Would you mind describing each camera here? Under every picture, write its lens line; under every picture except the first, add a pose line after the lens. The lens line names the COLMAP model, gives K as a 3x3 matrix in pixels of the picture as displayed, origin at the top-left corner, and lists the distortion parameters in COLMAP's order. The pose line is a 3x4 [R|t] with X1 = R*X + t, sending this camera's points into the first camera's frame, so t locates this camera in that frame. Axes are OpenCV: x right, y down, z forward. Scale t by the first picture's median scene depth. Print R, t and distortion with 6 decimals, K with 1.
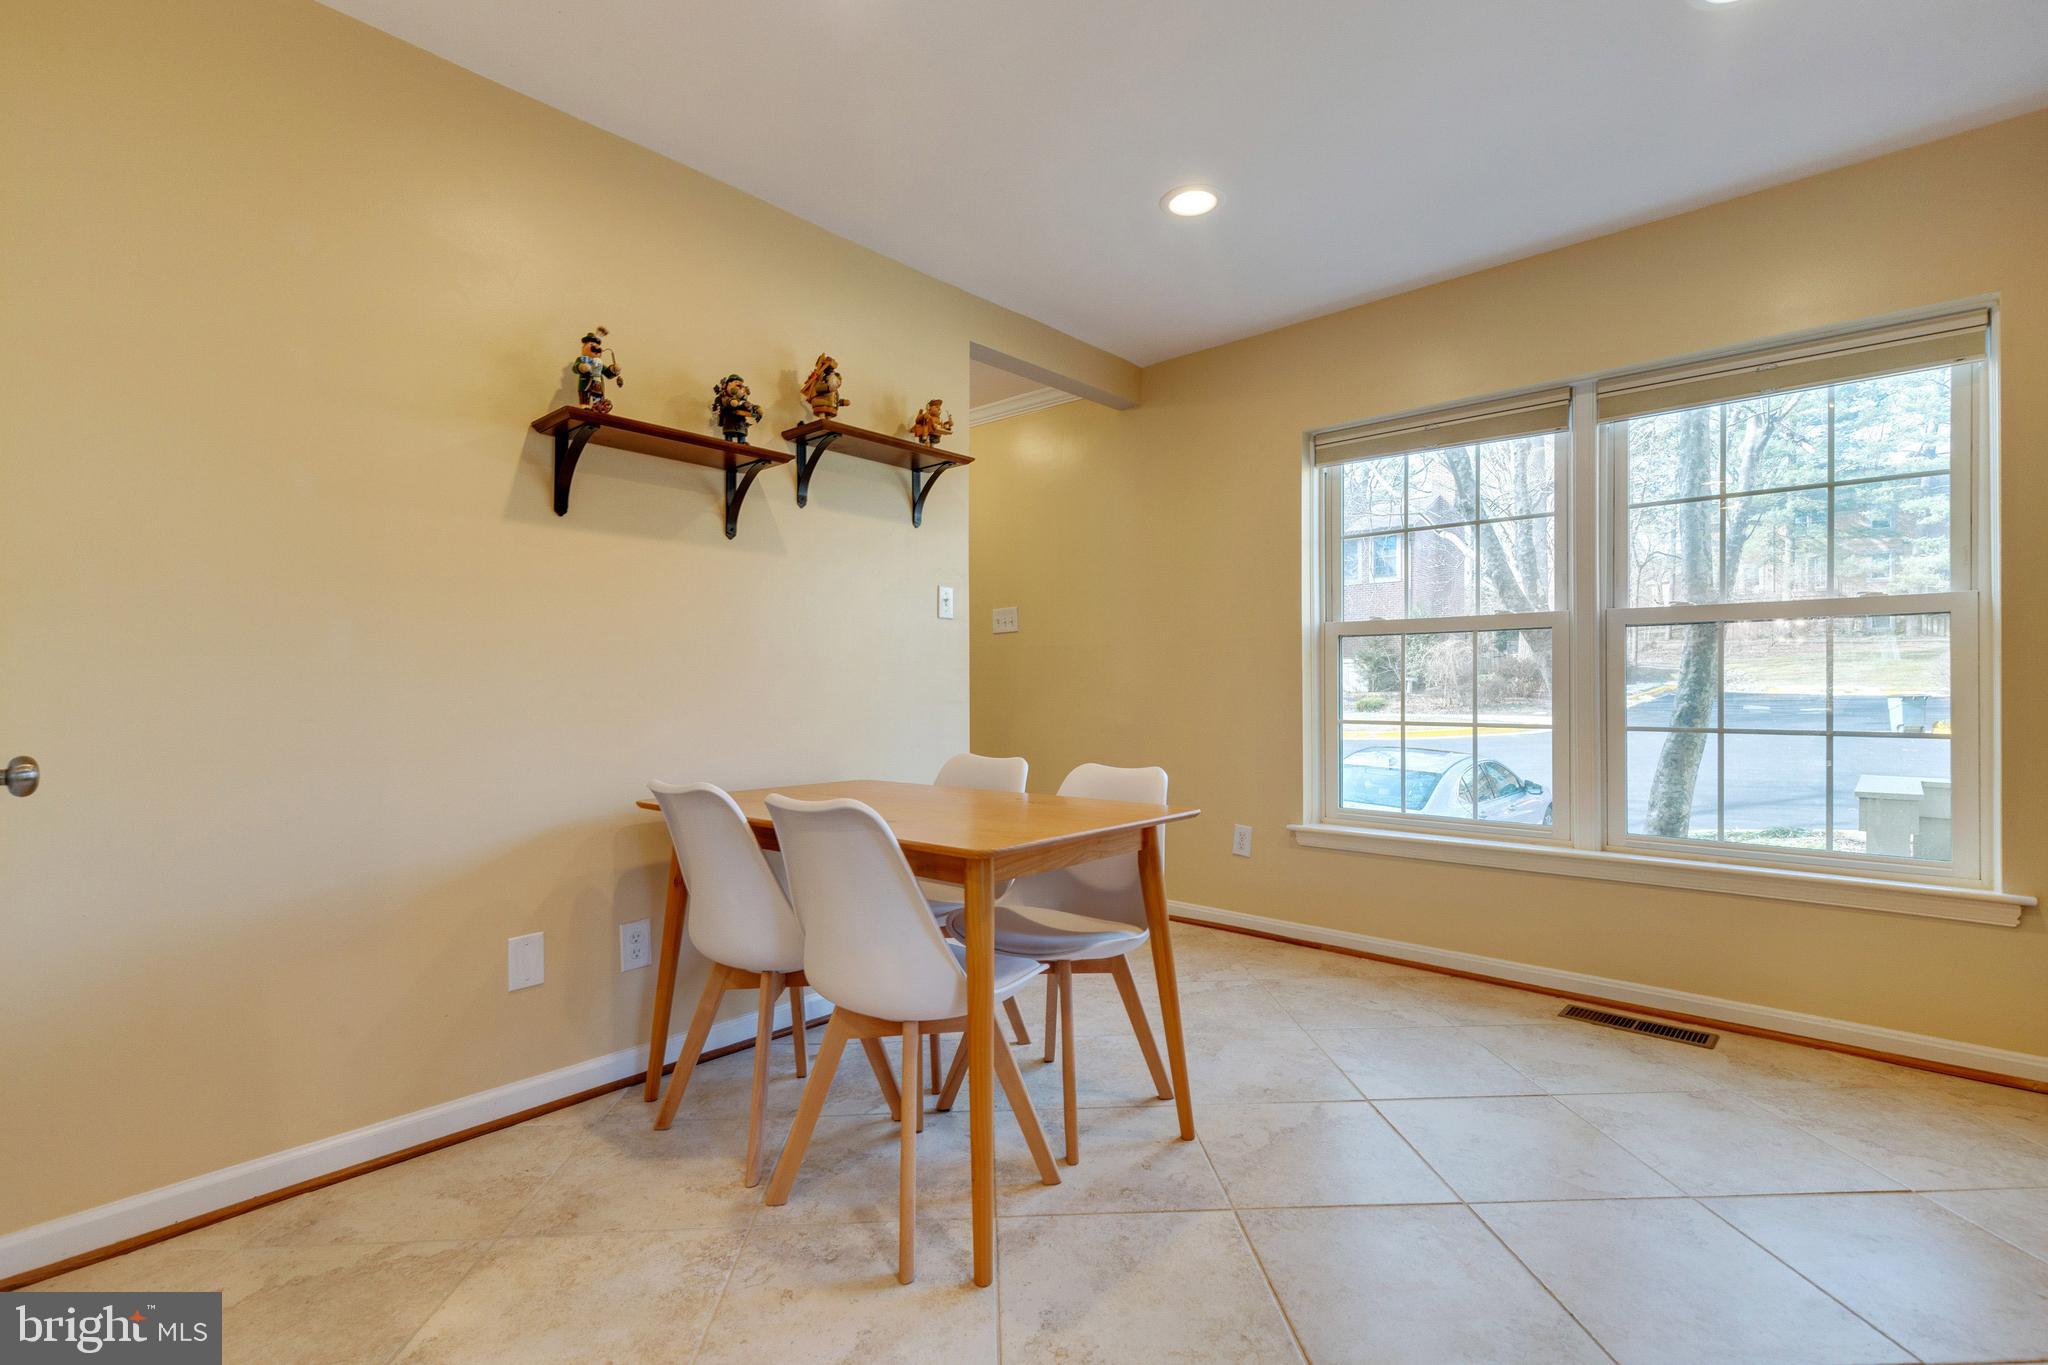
lens RADIAL K [[934.4, 0, 1028.4], [0, 934.4, 688.5], [0, 0, 1]] dist [0.006987, -0.001033]
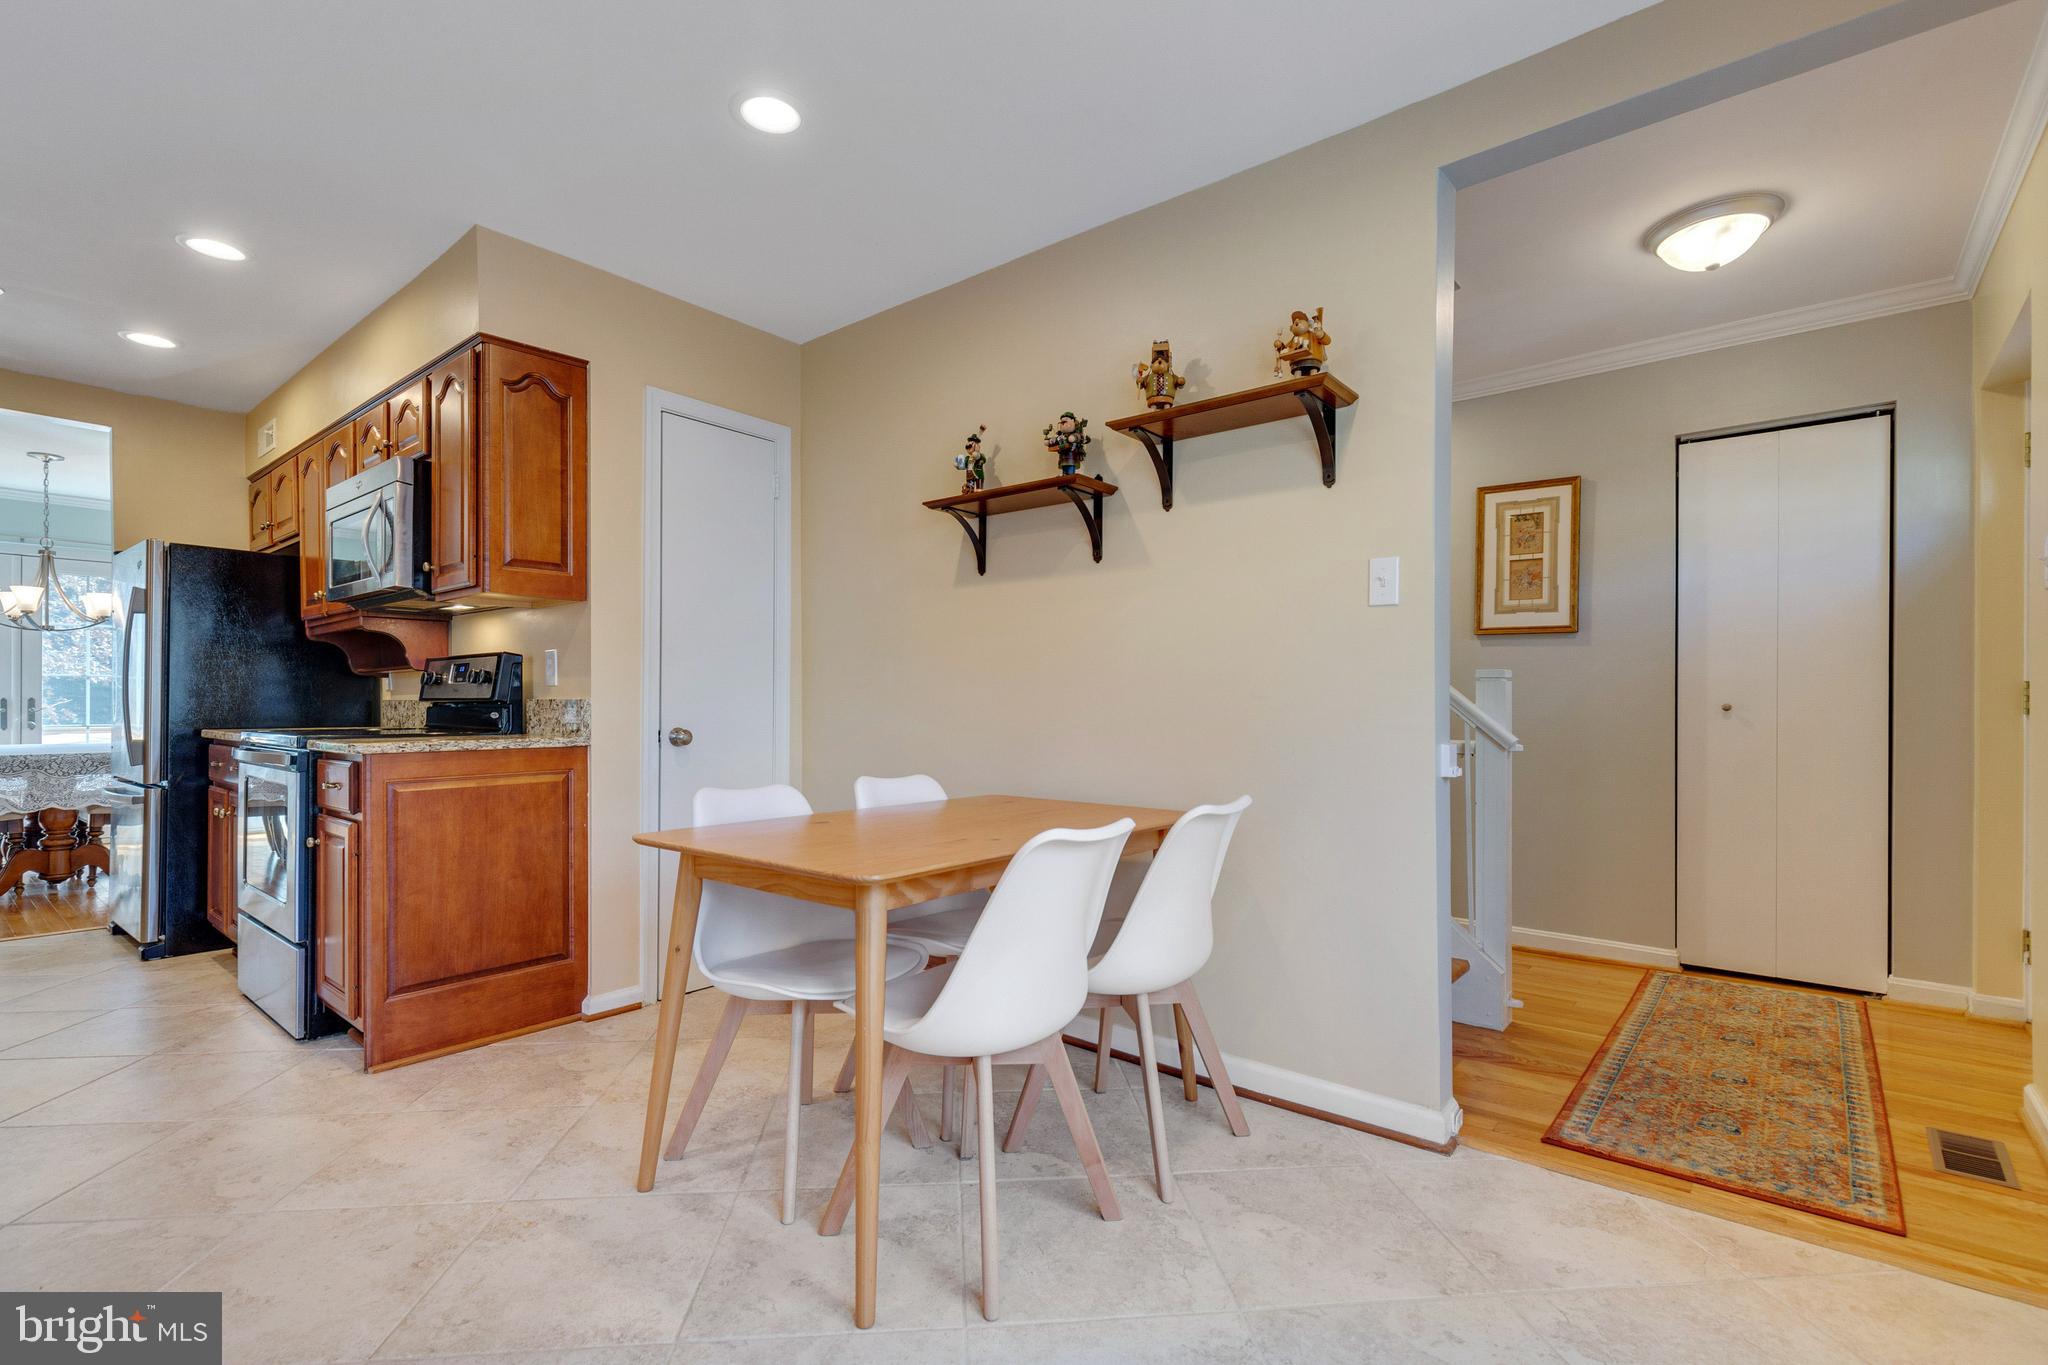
lens RADIAL K [[934.4, 0, 1025.5], [0, 934.4, 700.7], [0, 0, 1]] dist [0.006987, -0.001033]
pose [[0.041860, -0.004179, -0.999115, 0.814216], [-0.002017, 0.999989, -0.004267, -0.000833], [0.999121, 0.002193, 0.041851, 0.981472]]
